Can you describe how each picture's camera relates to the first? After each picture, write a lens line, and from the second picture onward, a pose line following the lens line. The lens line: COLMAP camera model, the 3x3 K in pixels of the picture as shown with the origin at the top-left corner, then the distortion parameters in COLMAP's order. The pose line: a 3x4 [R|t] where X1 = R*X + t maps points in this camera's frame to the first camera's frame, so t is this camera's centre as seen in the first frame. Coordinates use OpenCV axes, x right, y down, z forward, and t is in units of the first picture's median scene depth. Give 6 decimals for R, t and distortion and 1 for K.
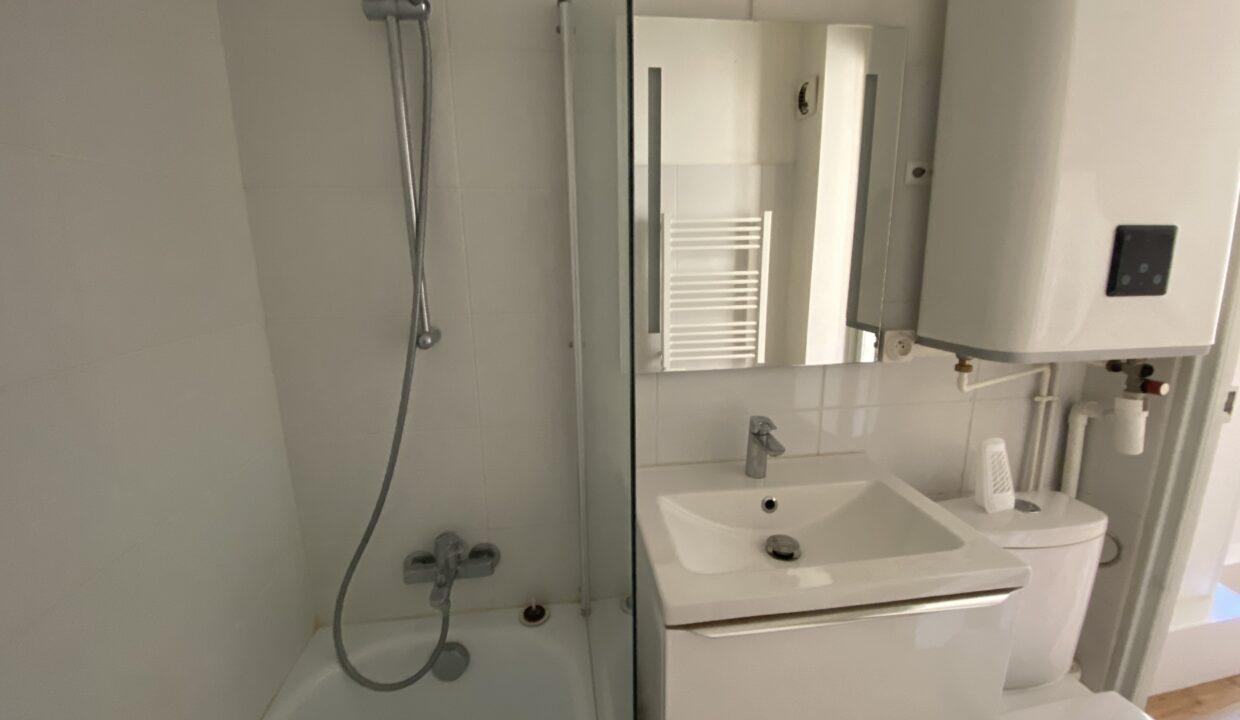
lens RADIAL K [[501.1, 0, 622.0], [0, 501.1, 357.7], [0, 0, 1]] dist [-0.009389, -0.000250]
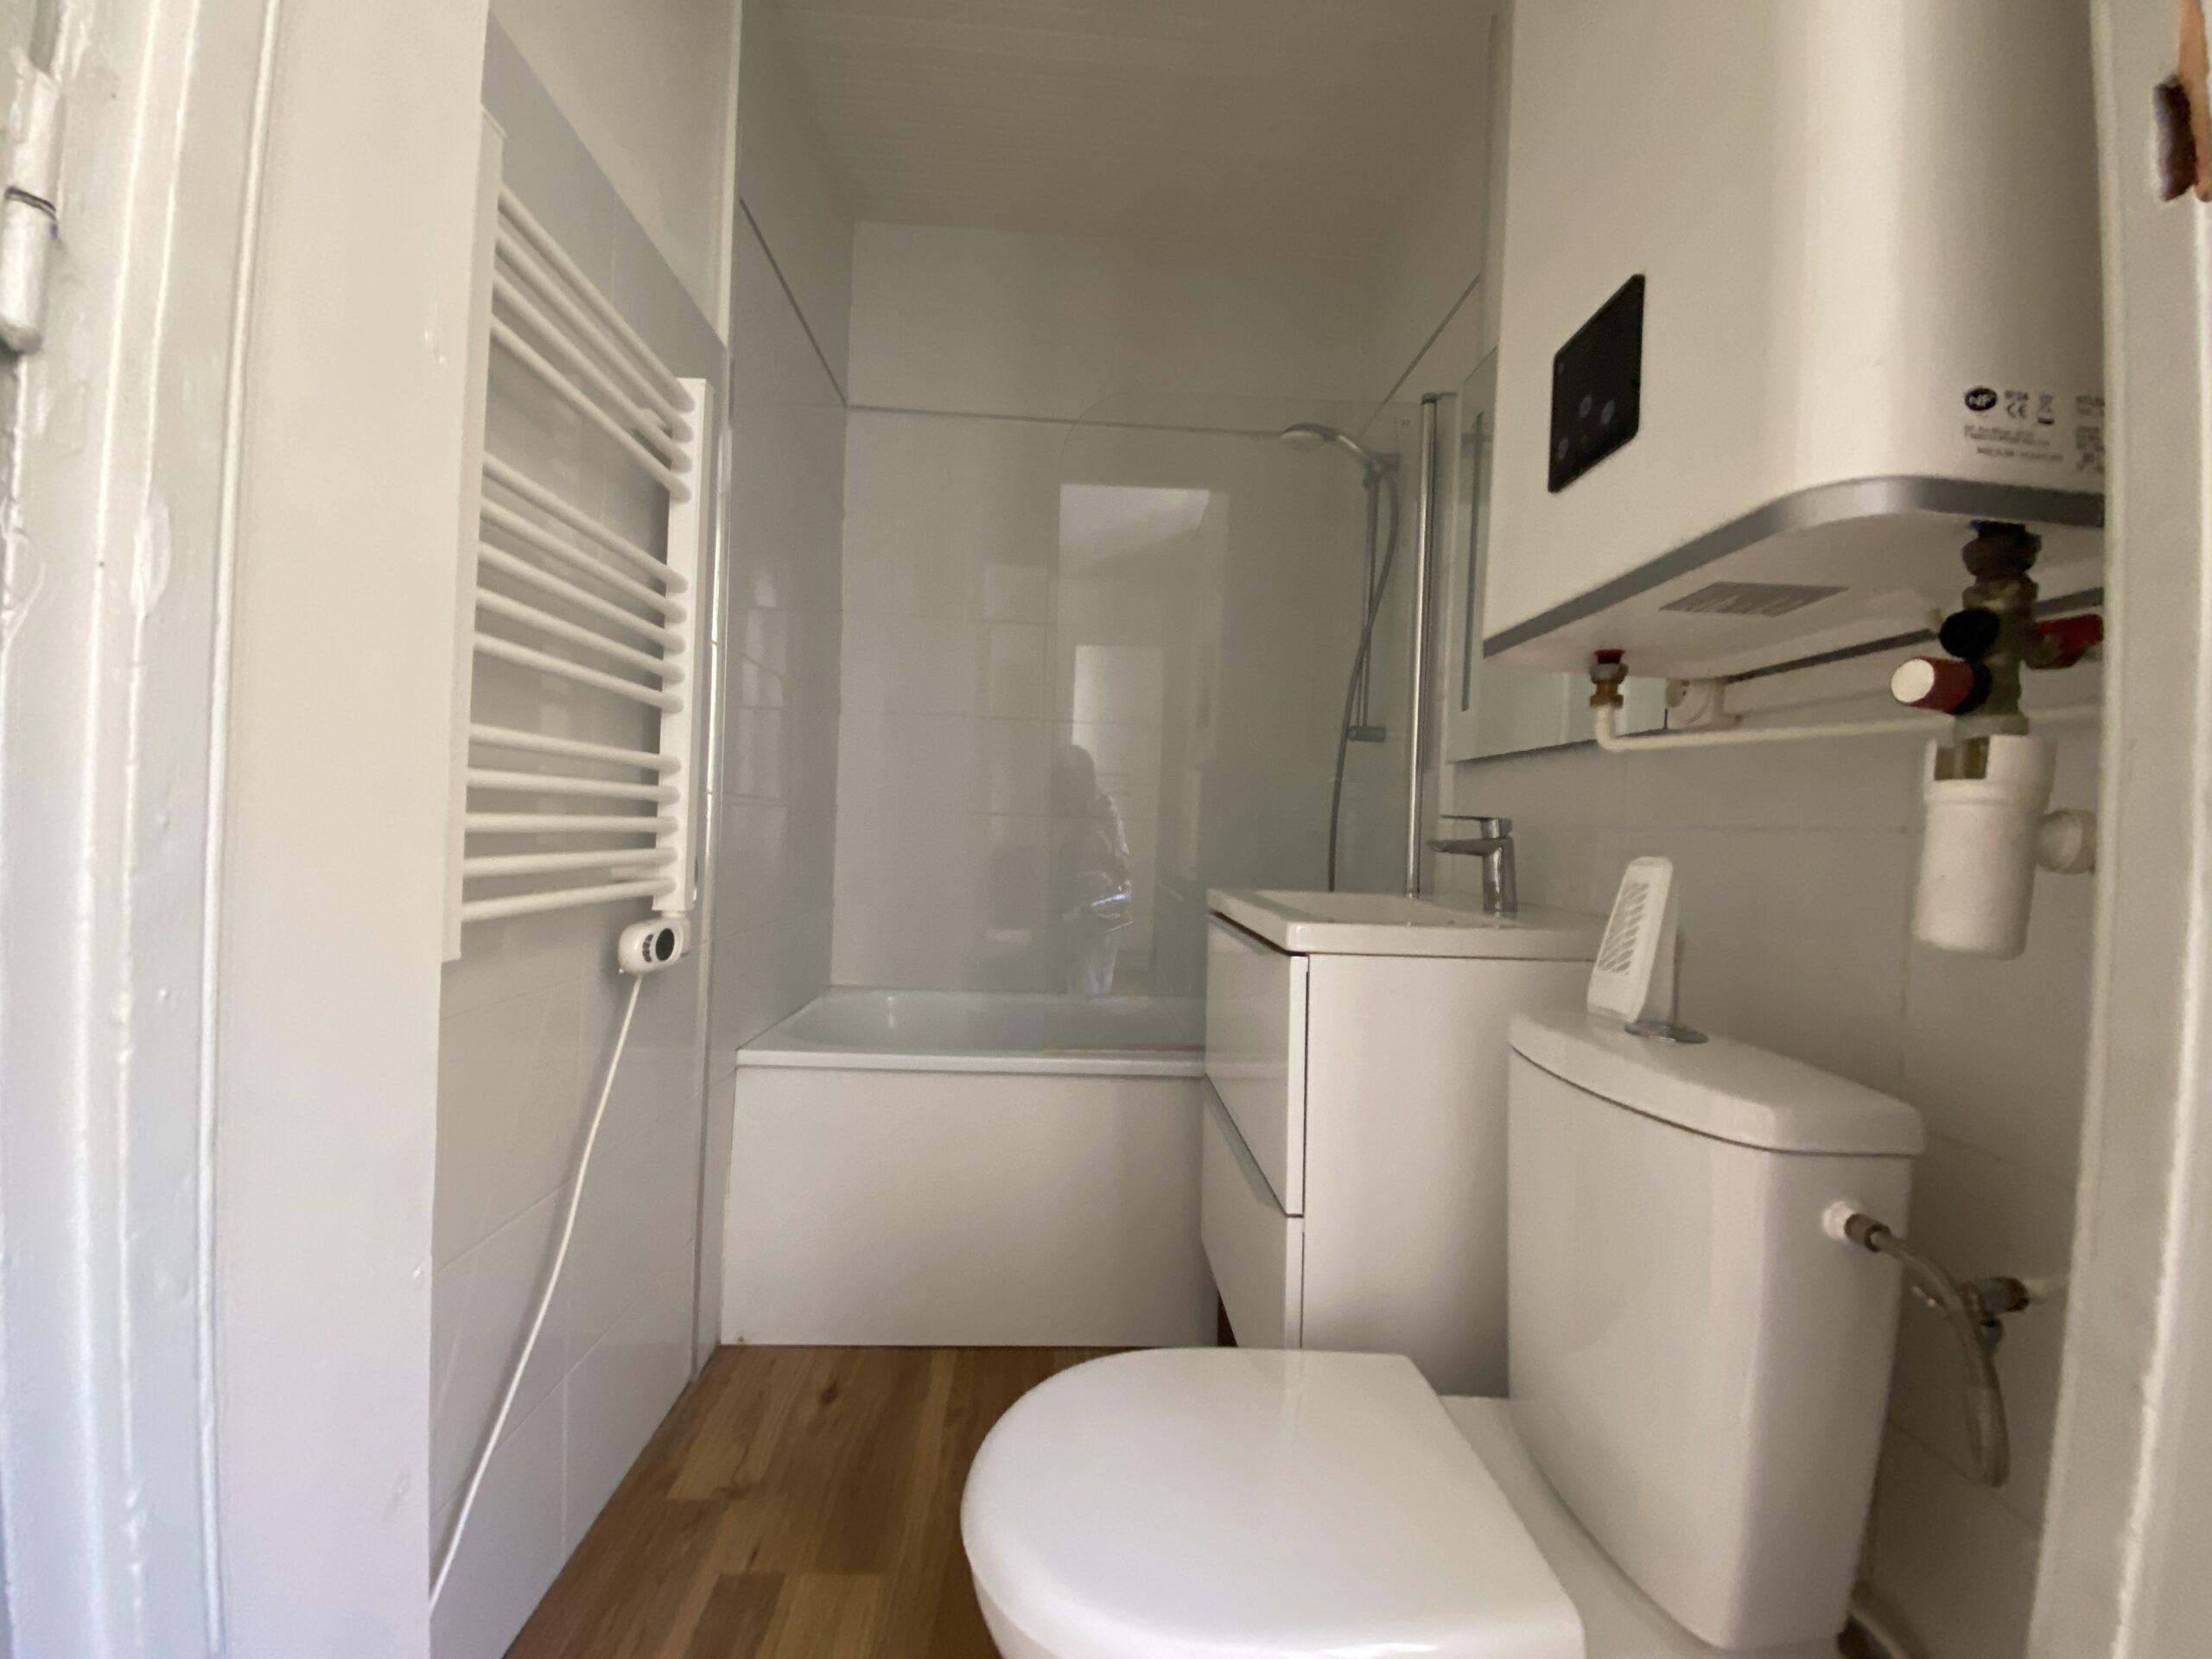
lens RADIAL K [[892.9, 0, 1100.6], [0, 892.9, 823.6], [0, 0, 1]] dist [0.034804, -0.027256]
pose [[-0.094724, 0.002620, -0.995500, 1.894598], [-0.228389, 0.973267, 0.024294, 0.272905], [0.968951, 0.229662, -0.091593, 0.718377]]
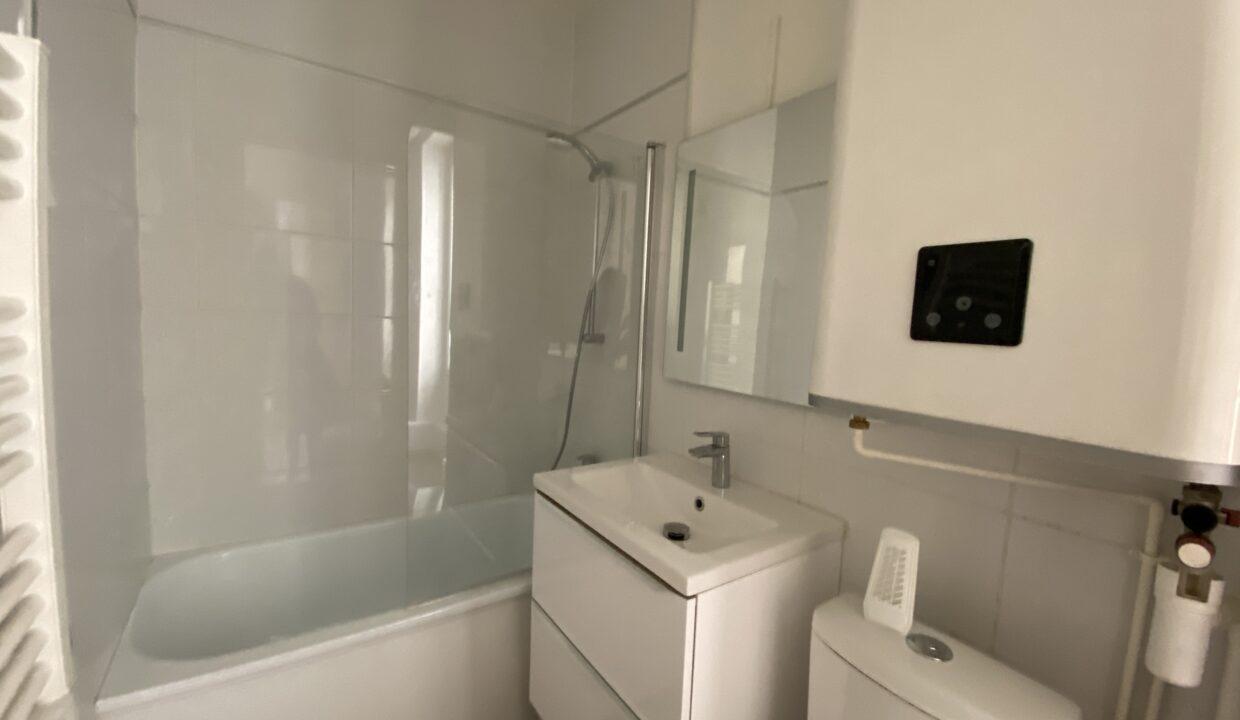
lens RADIAL K [[501.1, 0, 622.0], [0, 501.1, 357.7], [0, 0, 1]] dist [-0.009389, -0.000250]
pose [[0.450476, 0.101403, -0.887011, 1.442284], [-0.222311, 0.974975, -0.001443, 0.001754], [0.864667, 0.197842, 0.461746, 0.270989]]
